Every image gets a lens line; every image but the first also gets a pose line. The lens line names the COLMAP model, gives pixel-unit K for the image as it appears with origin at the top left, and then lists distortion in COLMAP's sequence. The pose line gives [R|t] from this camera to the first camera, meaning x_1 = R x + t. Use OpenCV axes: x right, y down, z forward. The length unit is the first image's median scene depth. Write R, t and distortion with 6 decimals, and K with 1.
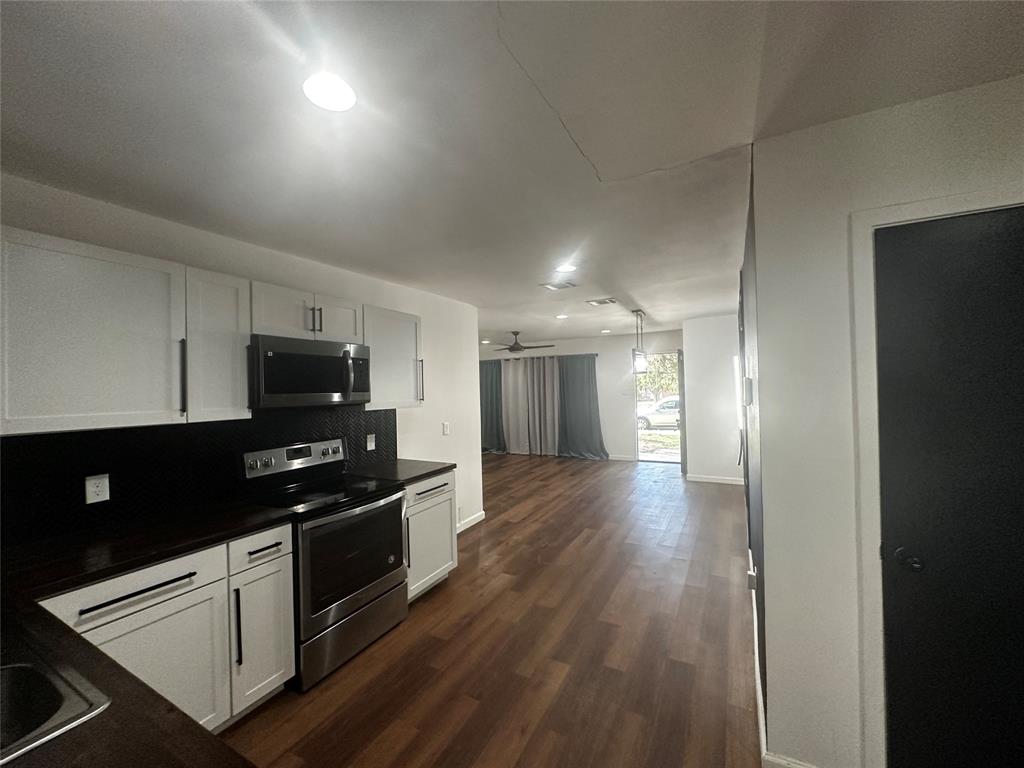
lens RADIAL K [[411.1, 0, 512.0], [0, 411.1, 384.0], [0, 0, 1]] dist [0.001078, -0.000011]
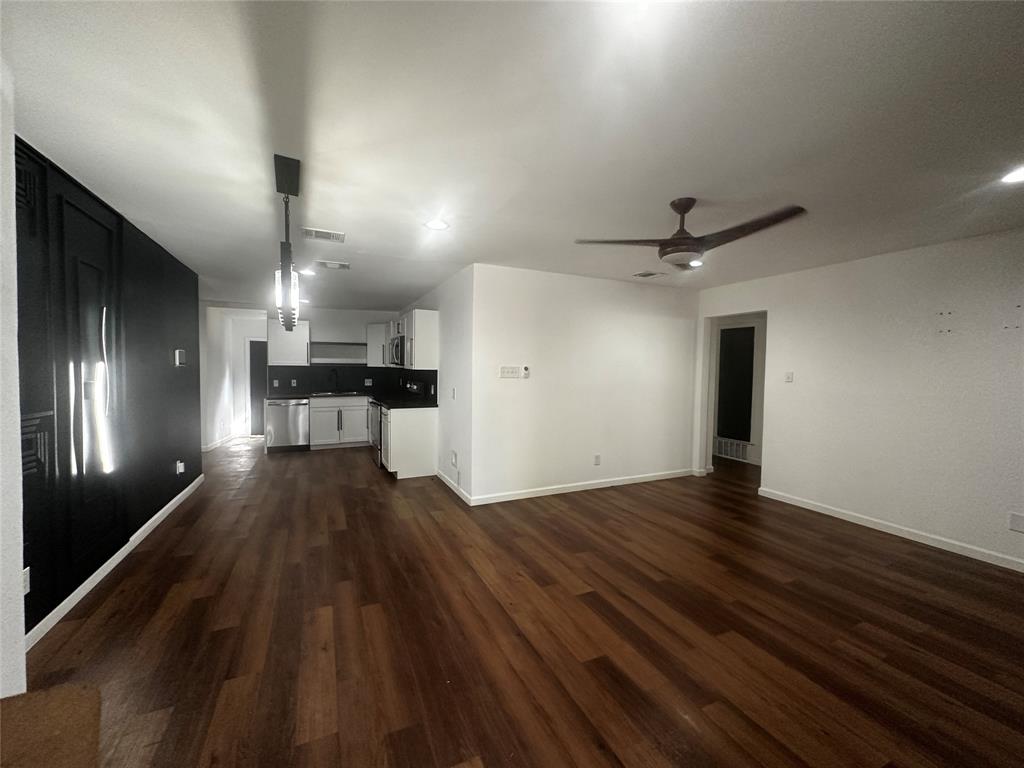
lens RADIAL K [[411.1, 0, 512.0], [0, 411.1, 384.0], [0, 0, 1]] dist [0.001078, -0.000011]
pose [[-0.592814, 0.047876, -0.803915, 0.591170], [0.002930, 0.998353, 0.057296, 0.019756], [0.805334, 0.031611, -0.591978, 1.641932]]
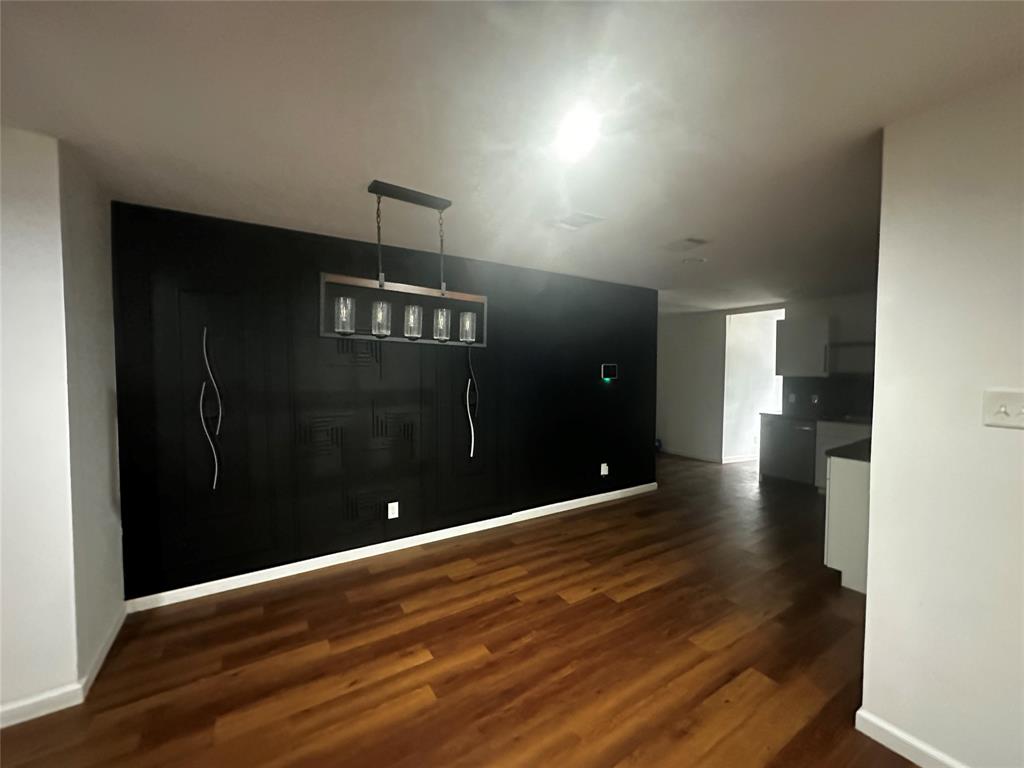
lens RADIAL K [[411.1, 0, 512.0], [0, 411.1, 384.0], [0, 0, 1]] dist [0.001078, -0.000011]
pose [[-0.879678, -0.000312, 0.475570, 0.028092], [0.014159, 0.999539, 0.026845, 0.012672], [-0.475359, 0.030349, -0.879268, 1.512045]]
